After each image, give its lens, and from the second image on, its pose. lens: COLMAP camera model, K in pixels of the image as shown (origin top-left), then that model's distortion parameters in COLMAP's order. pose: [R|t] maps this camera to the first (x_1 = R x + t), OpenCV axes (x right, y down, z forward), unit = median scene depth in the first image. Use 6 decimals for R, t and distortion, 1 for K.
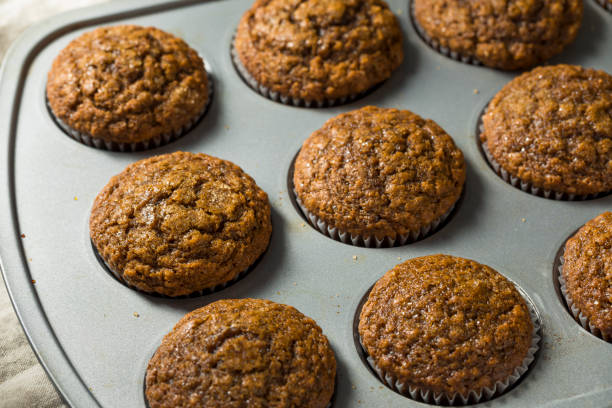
lens RADIAL K [[1974.4, 0, 306.0], [0, 1974.4, 204.0], [0, 0, 1]] dist [-0.082086, 1.993195]
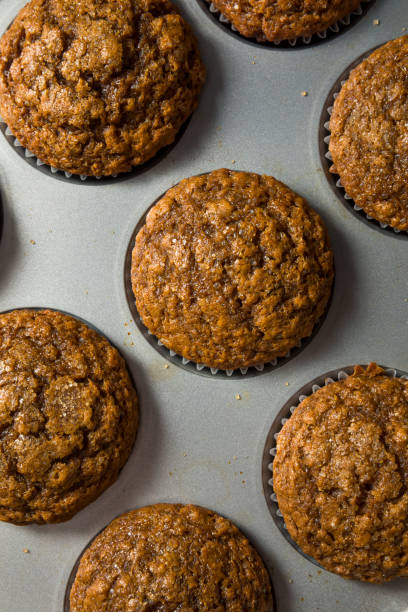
lens RADIAL K [[1000.6, 0, 204.0], [0, 1000.6, 306.0], [0, 0, 1]] dist [-0.004073, 0.032349]
pose [[0.955578, -0.294737, 0.000569, 0.021463], [0.230066, 0.747110, 0.623616, -0.276829], [-0.184228, -0.595782, 0.781731, 0.671147]]
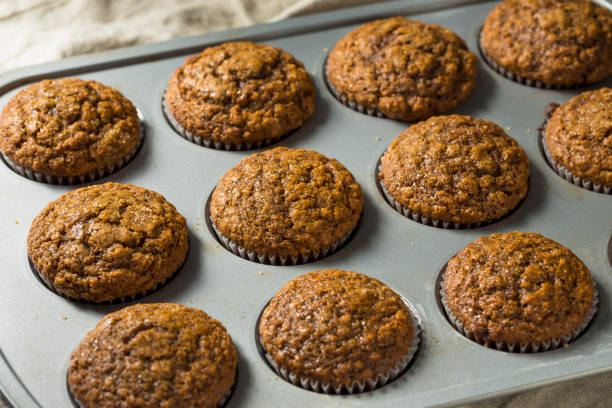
lens RADIAL K [[1974.4, 0, 306.0], [0, 1974.4, 204.0], [0, 0, 1]] dist [-0.082086, 1.993195]
pose [[0.999904, 0.011111, -0.008287, 0.058564], [-0.011844, 0.995470, -0.094339, 0.092447], [0.007202, 0.094428, 0.995506, -0.124748]]
